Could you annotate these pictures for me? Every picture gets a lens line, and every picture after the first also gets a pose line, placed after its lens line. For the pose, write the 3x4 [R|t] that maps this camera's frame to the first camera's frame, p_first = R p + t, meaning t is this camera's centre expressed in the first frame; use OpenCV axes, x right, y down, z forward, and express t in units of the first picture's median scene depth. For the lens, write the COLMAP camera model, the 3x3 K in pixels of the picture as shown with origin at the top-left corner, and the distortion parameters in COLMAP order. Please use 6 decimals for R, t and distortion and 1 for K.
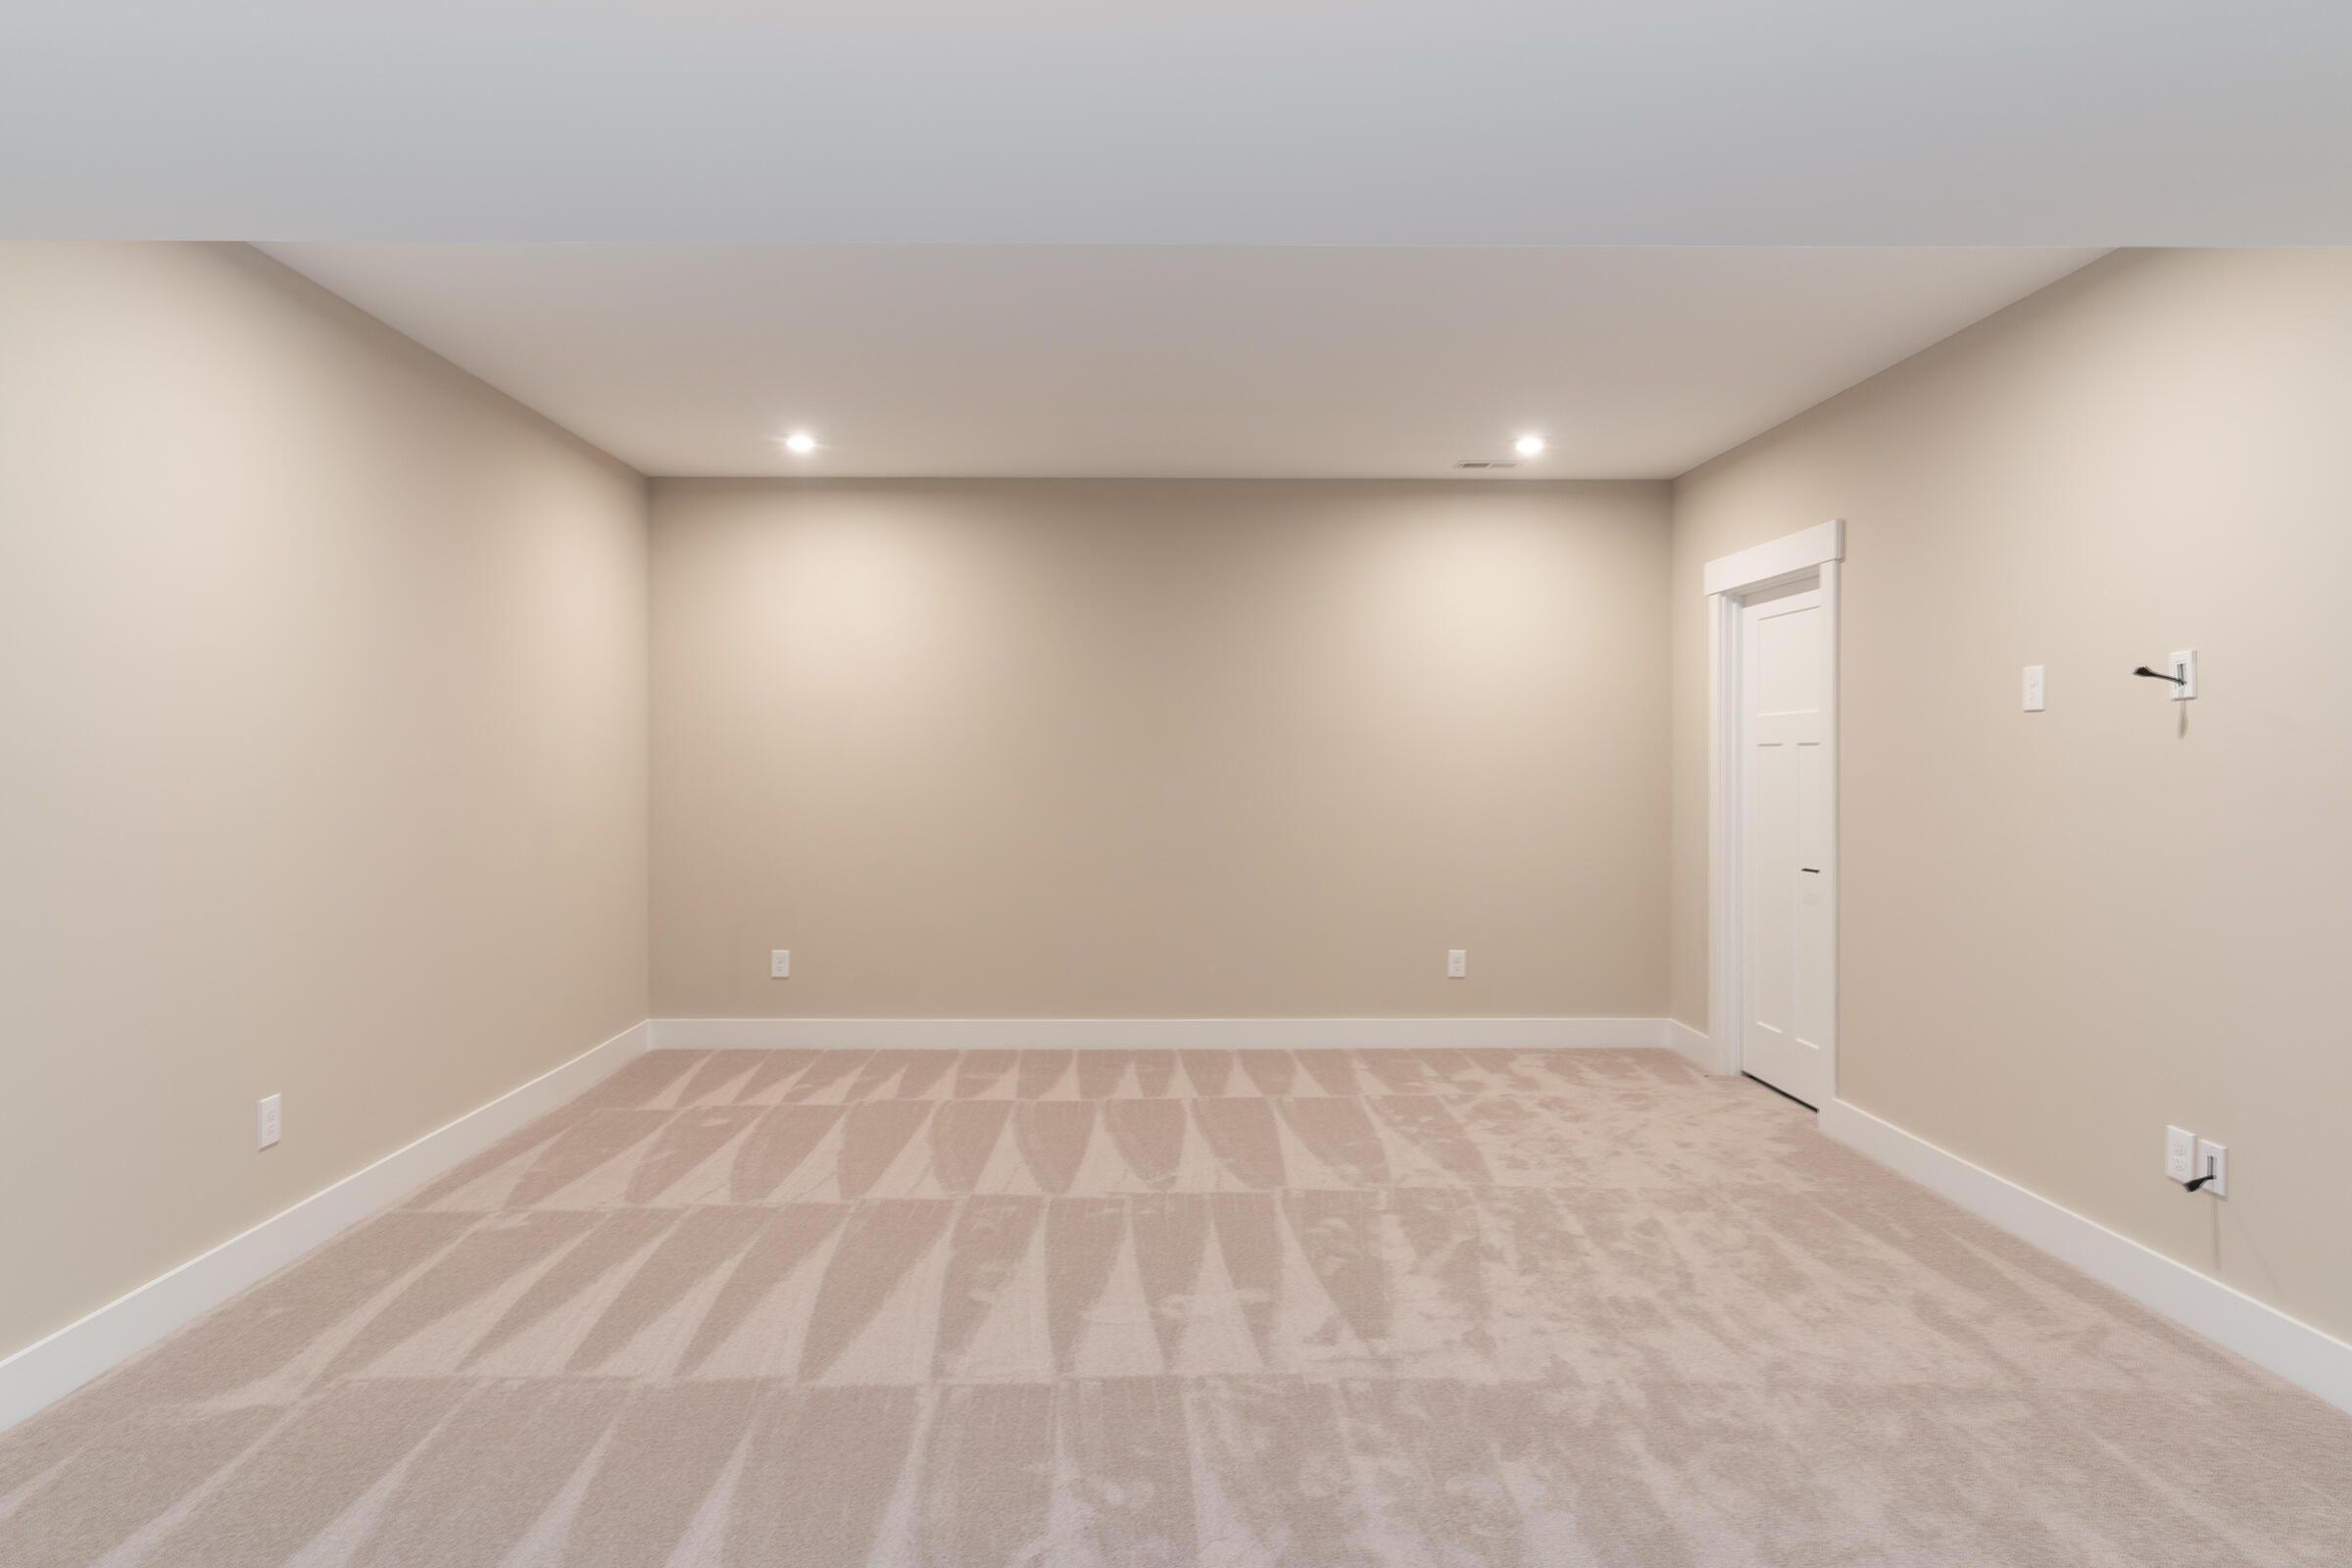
lens RADIAL K [[1305.5, 0, 1169.9], [0, 1305.5, 773.5], [0, 0, 1]] dist [0.001610, -0.001819]
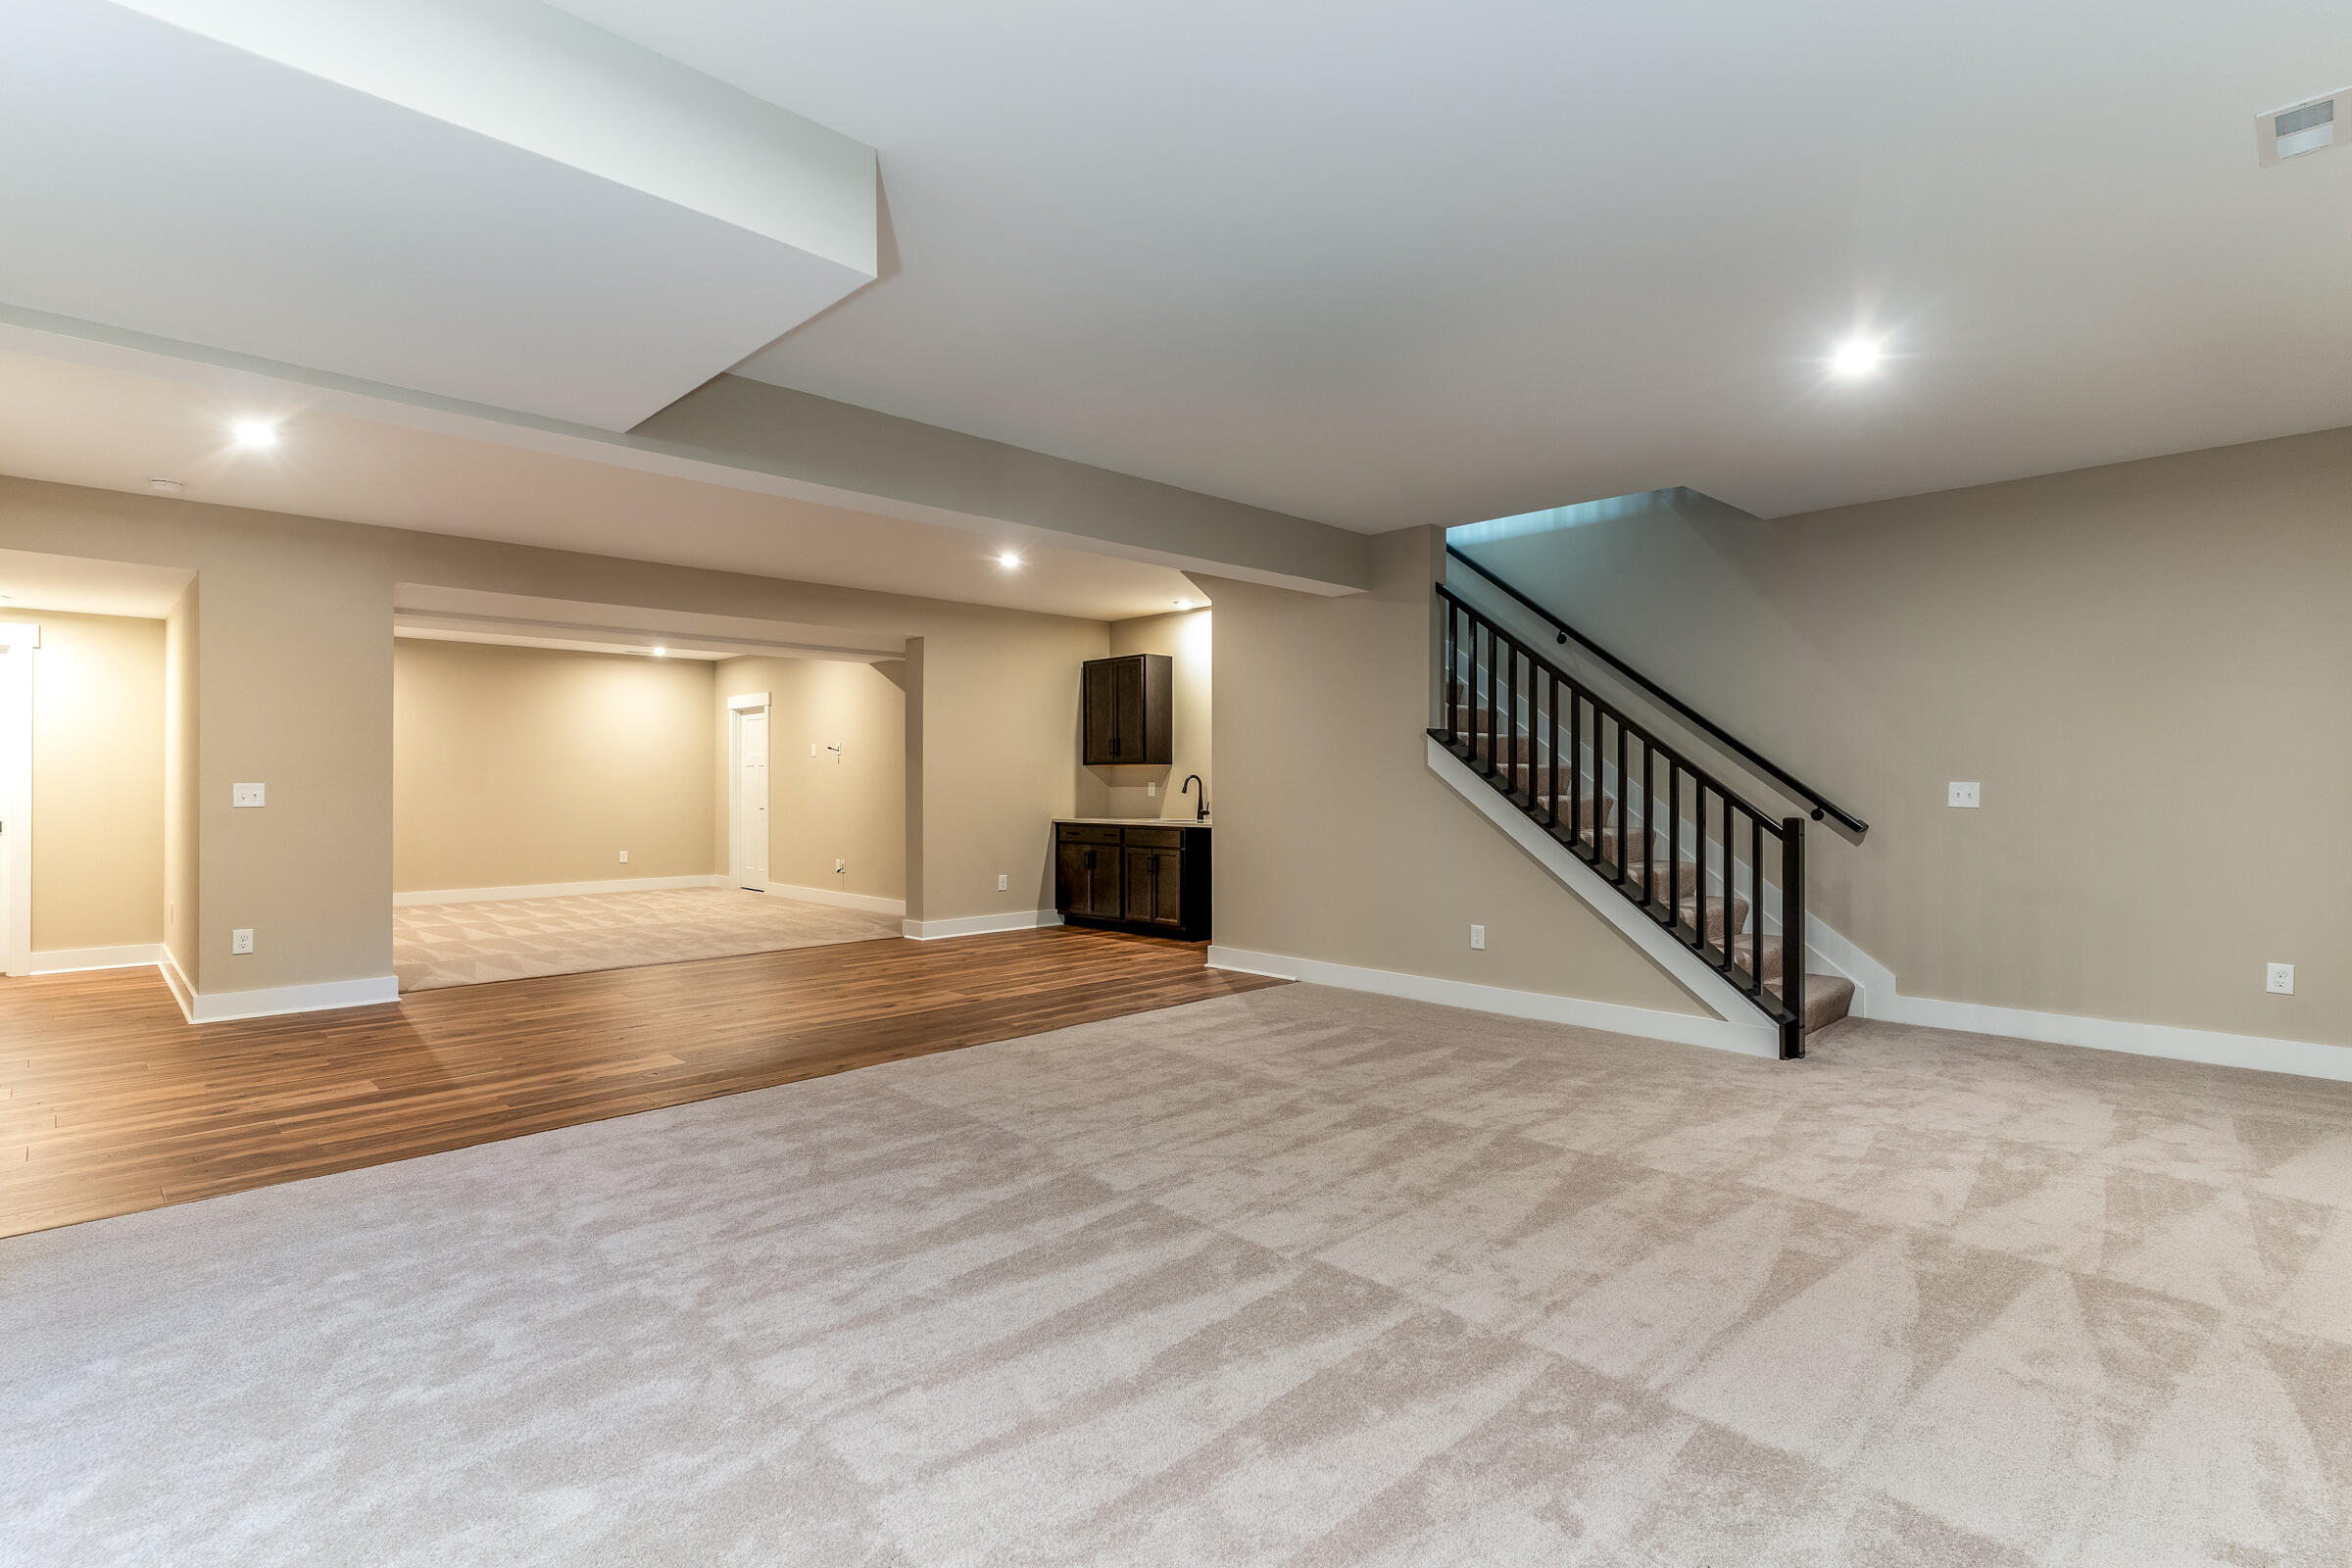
lens RADIAL K [[1114.0, 0, 1169.1], [0, 1114.0, 782.3], [0, 0, 1]] dist [0.011937, 0.002303]
pose [[0.737480, 0.003003, 0.675363, -0.486221], [0.005203, 0.999935, -0.010127, 0.041611], [-0.675349, 0.010982, 0.737416, -1.349433]]
